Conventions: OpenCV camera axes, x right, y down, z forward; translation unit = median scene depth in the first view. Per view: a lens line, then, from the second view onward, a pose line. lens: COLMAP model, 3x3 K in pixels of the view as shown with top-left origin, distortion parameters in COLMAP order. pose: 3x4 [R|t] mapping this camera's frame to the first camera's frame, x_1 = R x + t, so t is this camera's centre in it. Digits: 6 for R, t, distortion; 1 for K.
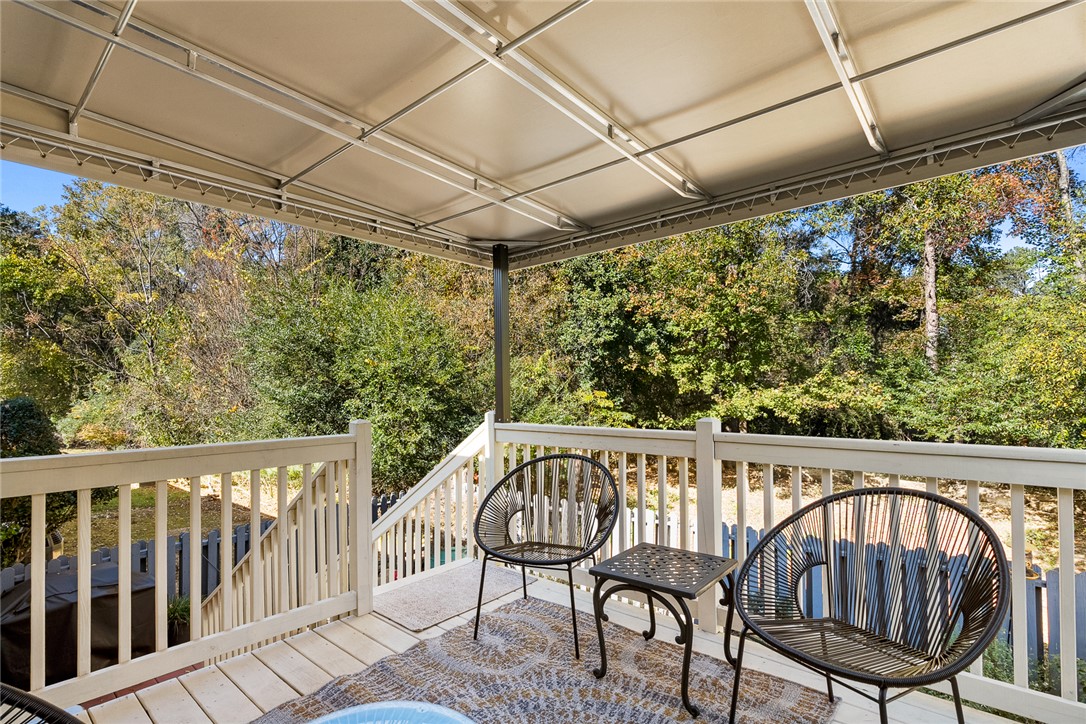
lens RADIAL K [[492.5, 0, 558.3], [0, 492.5, 384.9], [0, 0, 1]] dist [-0.012636, 0.001363]
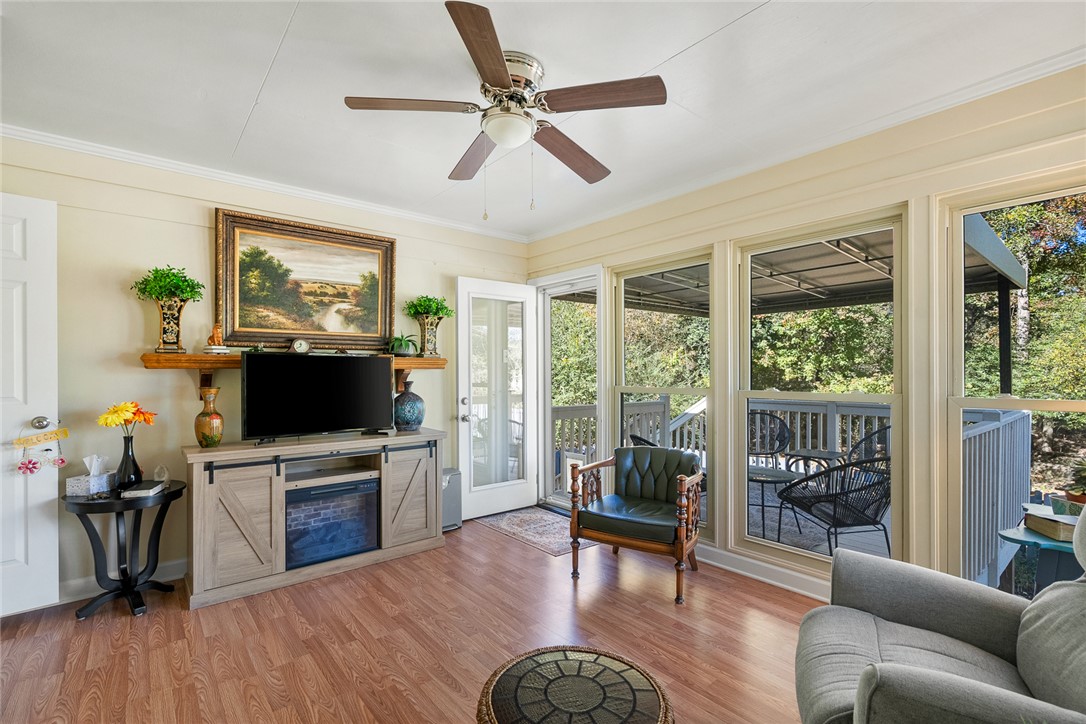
lens RADIAL K [[492.5, 0, 541.9], [0, 492.5, 371.3], [0, 0, 1]] dist [-0.012636, 0.001363]
pose [[0.984788, 0.006743, -0.173632, -0.150865], [-0.005554, 0.999958, 0.007336, -0.012610], [0.173674, -0.006260, 0.984783, -0.351311]]
